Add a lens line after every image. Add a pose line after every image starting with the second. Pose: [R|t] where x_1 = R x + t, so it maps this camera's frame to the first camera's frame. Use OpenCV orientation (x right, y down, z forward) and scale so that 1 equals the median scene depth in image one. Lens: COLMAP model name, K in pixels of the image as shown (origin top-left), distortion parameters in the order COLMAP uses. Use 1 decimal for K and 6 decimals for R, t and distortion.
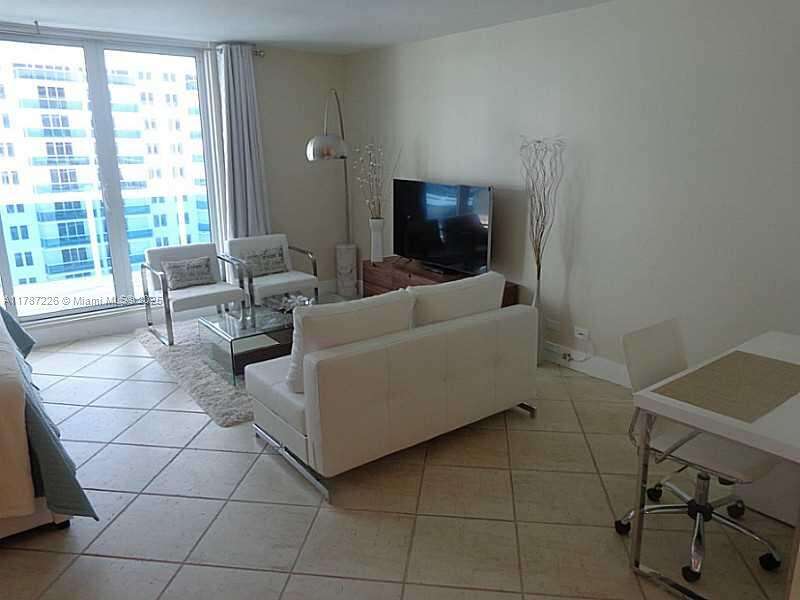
lens RADIAL K [[584.7, 0, 400.0], [0, 584.7, 300.0], [0, 0, 1]] dist [-0.013916, 0.009158]
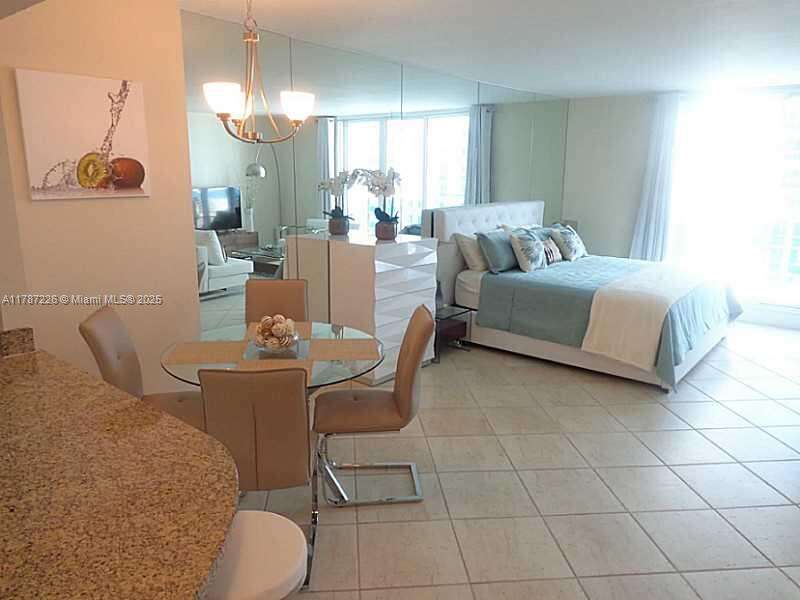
lens RADIAL K [[584.7, 0, 400.0], [0, 584.7, 300.0], [0, 0, 1]] dist [-0.013916, 0.009158]
pose [[0.212191, 0.212475, -0.953850, 0.416882], [-0.255121, 0.954272, 0.155815, 0.030142], [0.943339, 0.210285, 0.256695, -0.121522]]
